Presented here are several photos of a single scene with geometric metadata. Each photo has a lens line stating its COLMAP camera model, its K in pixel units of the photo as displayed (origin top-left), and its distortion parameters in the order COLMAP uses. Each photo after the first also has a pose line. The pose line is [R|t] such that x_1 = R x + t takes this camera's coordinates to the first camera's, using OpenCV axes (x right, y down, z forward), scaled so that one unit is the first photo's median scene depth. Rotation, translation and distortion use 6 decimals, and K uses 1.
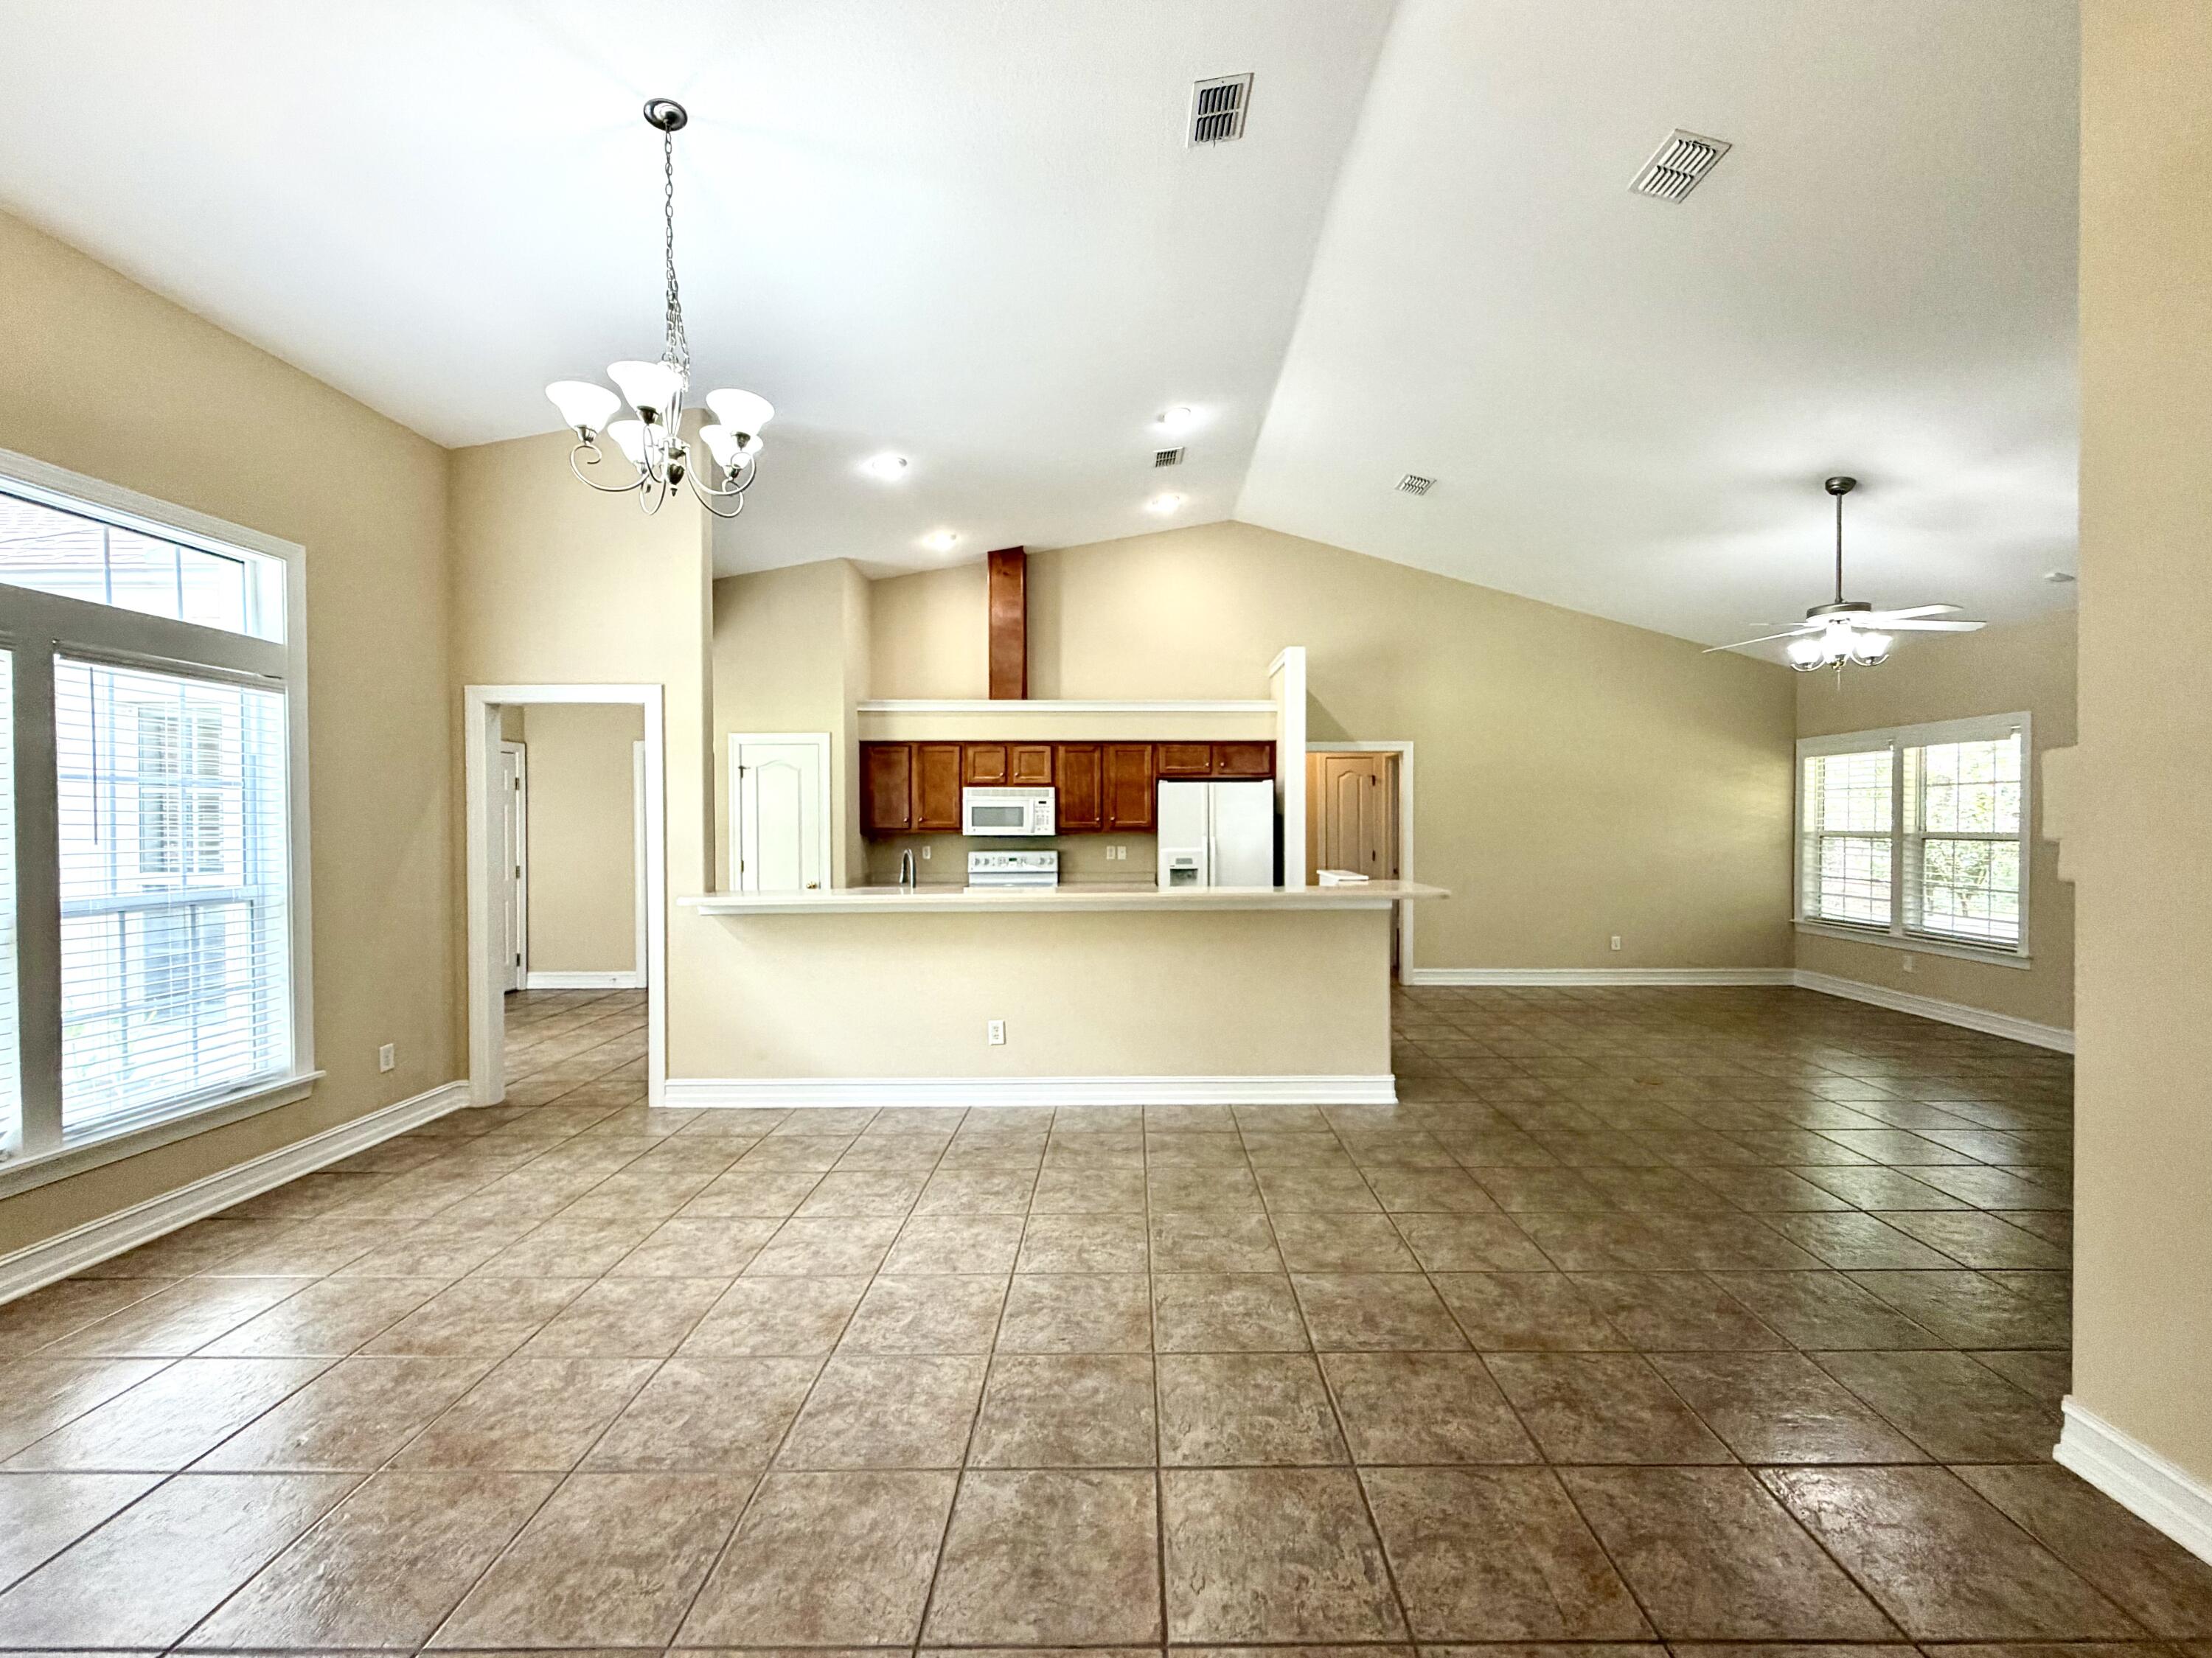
lens RADIAL K [[887.3, 0, 1106.0], [0, 887.3, 829.0], [0, 0, 1]] dist [-0.001646, -0.000262]
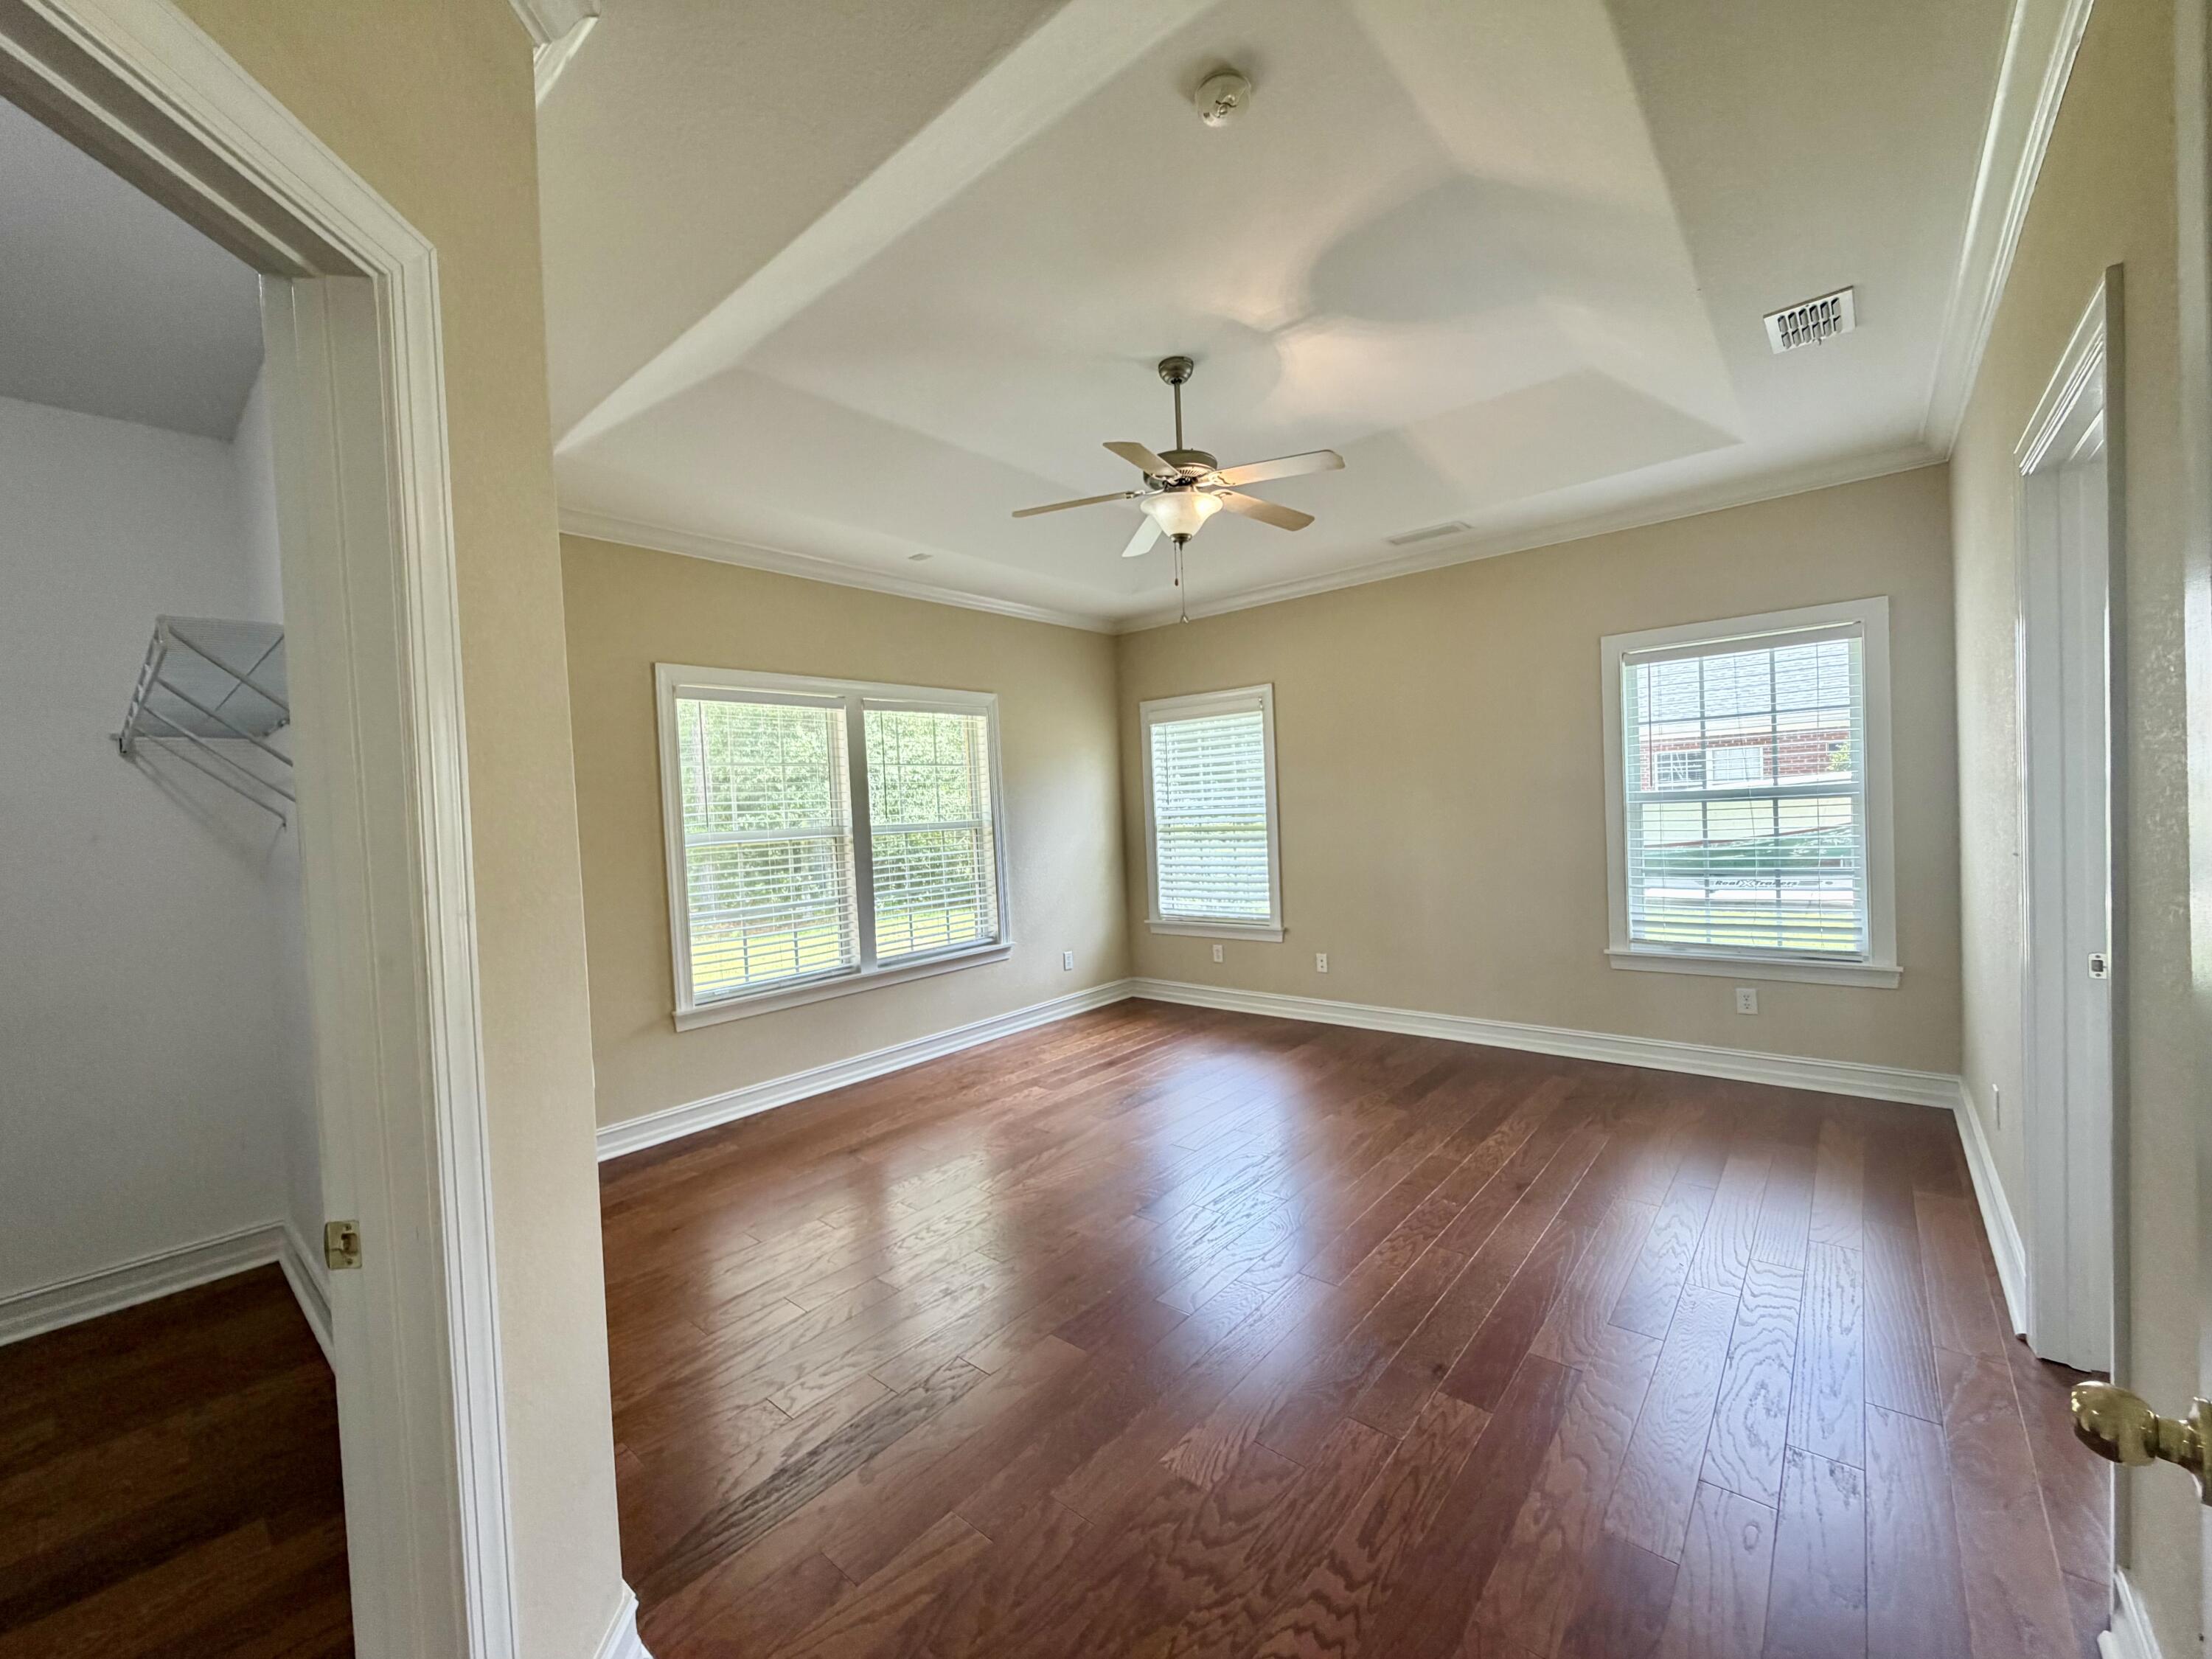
lens RADIAL K [[887.4, 0, 1106.0], [0, 887.4, 829.5], [0, 0, 1]] dist [-0.001646, -0.000262]
pose [[0.643322, -0.032184, 0.764919, 0.165450], [0.042767, 0.999067, 0.006067, 0.018659], [-0.764400, 0.028810, 0.644098, 0.544859]]
